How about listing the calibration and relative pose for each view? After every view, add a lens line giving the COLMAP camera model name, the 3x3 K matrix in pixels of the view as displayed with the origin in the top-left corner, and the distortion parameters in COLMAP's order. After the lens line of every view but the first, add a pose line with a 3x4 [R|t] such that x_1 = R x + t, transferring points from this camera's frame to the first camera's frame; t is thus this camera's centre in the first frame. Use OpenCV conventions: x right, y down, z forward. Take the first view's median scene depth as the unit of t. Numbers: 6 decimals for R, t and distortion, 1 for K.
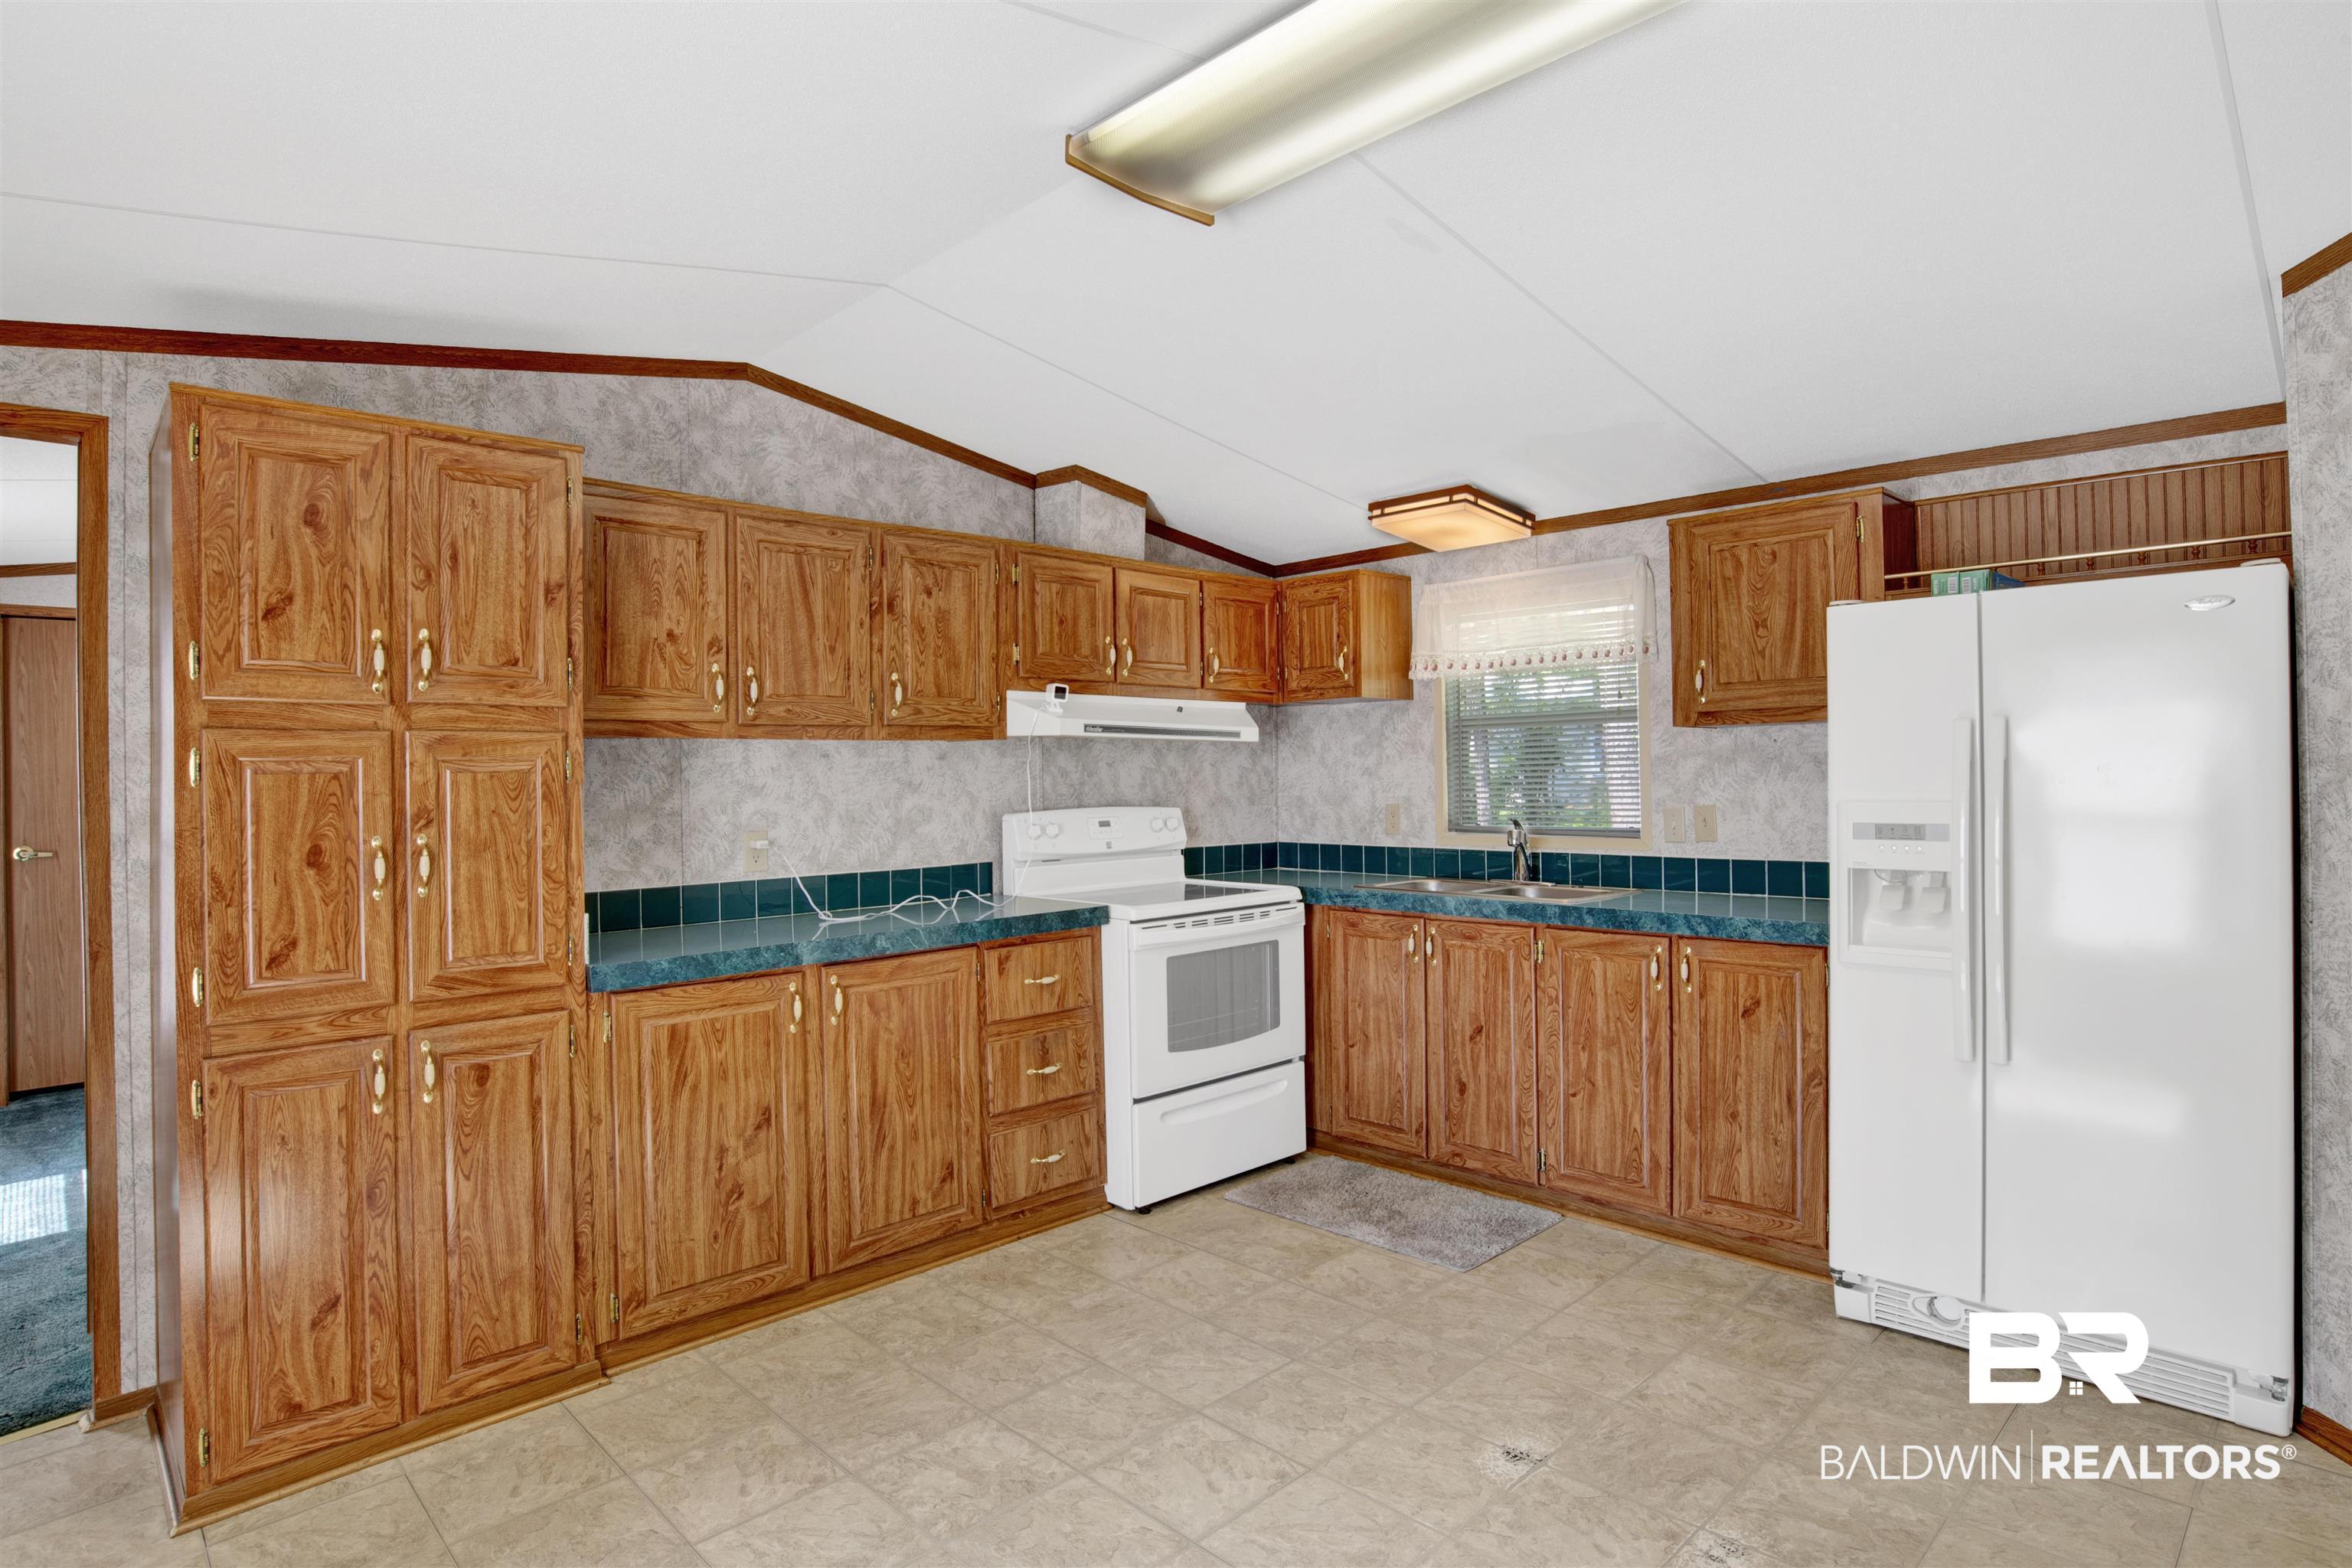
lens RADIAL K [[1202.8, 0, 1189.6], [0, 1202.8, 782.7], [0, 0, 1]] dist [-0.066468, 0.023613]
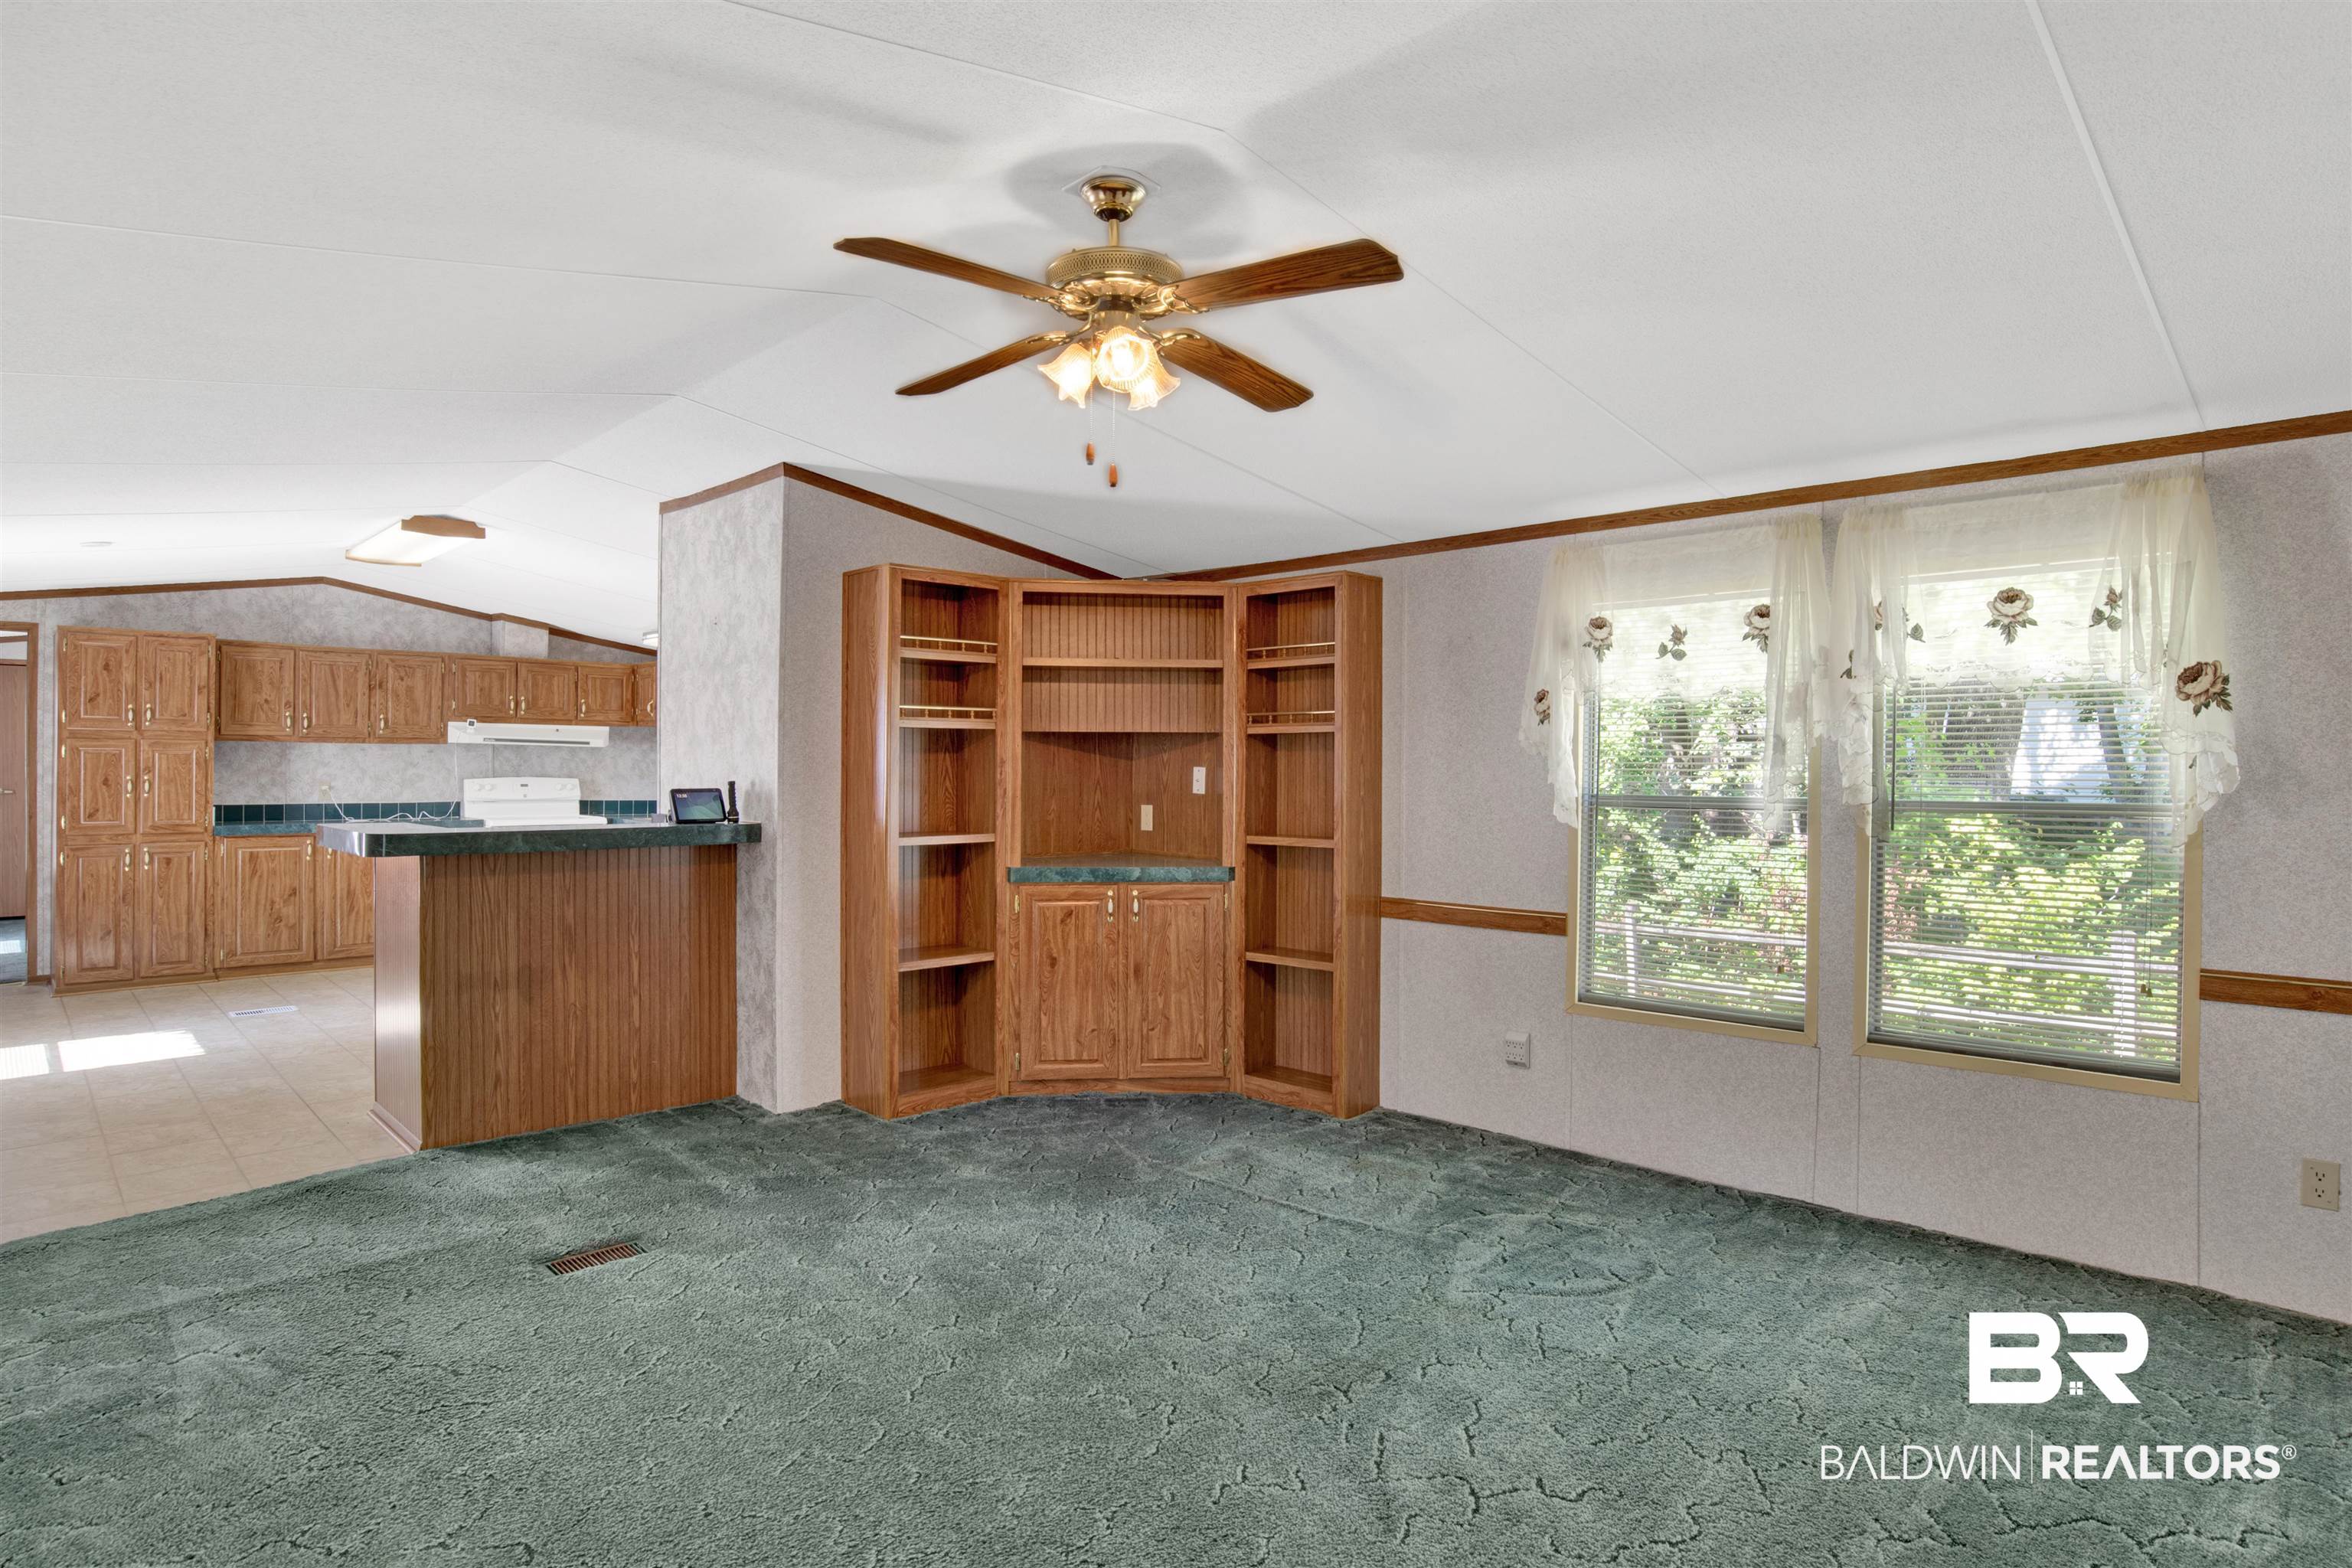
lens RADIAL K [[1239.5, 0, 1188.6], [0, 1239.5, 788.4], [0, 0, 1]] dist [-0.081949, 0.033699]
pose [[0.999687, 0.024624, 0.004371, 1.304801], [-0.024668, 0.999644, 0.010193, -0.011885], [-0.004119, -0.010298, 0.999938, -1.325944]]
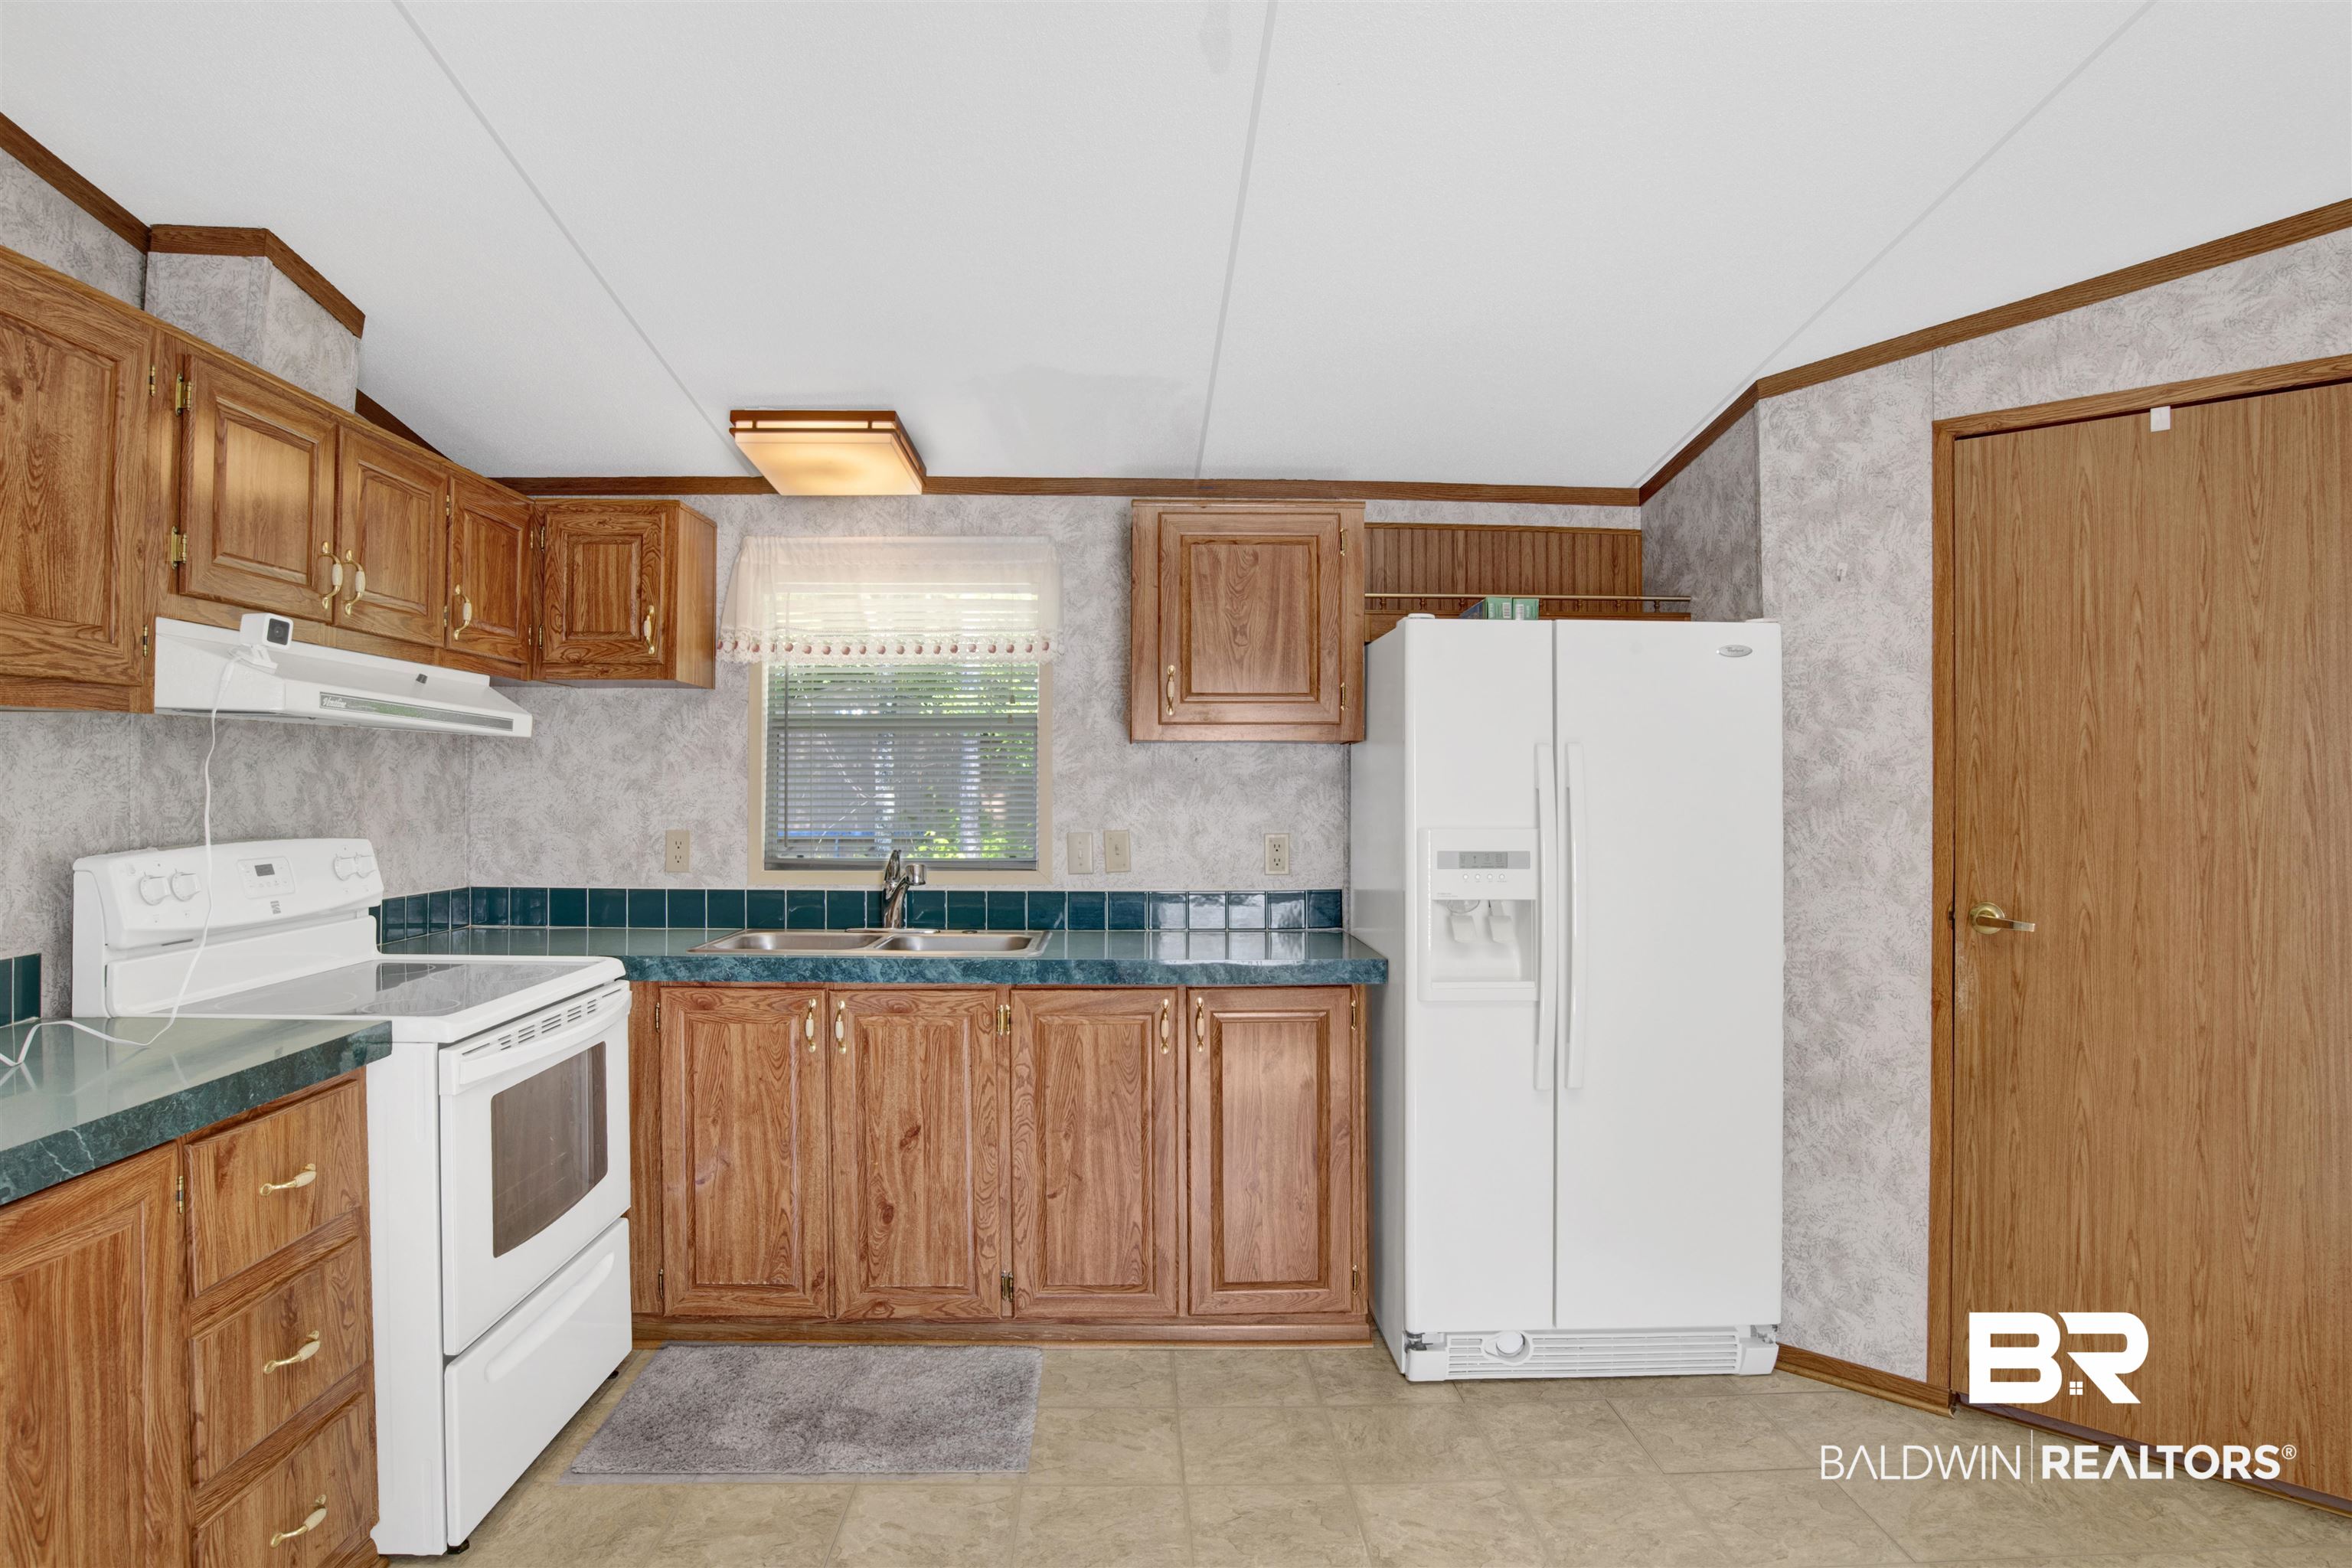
lens RADIAL K [[1276.5, 0, 1161.4], [0, 1276.5, 765.4], [0, 0, 1]] dist [-0.072047, 0.024536]
pose [[0.691880, 0.026872, 0.721512, -0.250608], [-0.008542, 0.999542, -0.029035, -0.002382], [-0.721962, 0.013925, 0.691793, 0.358796]]
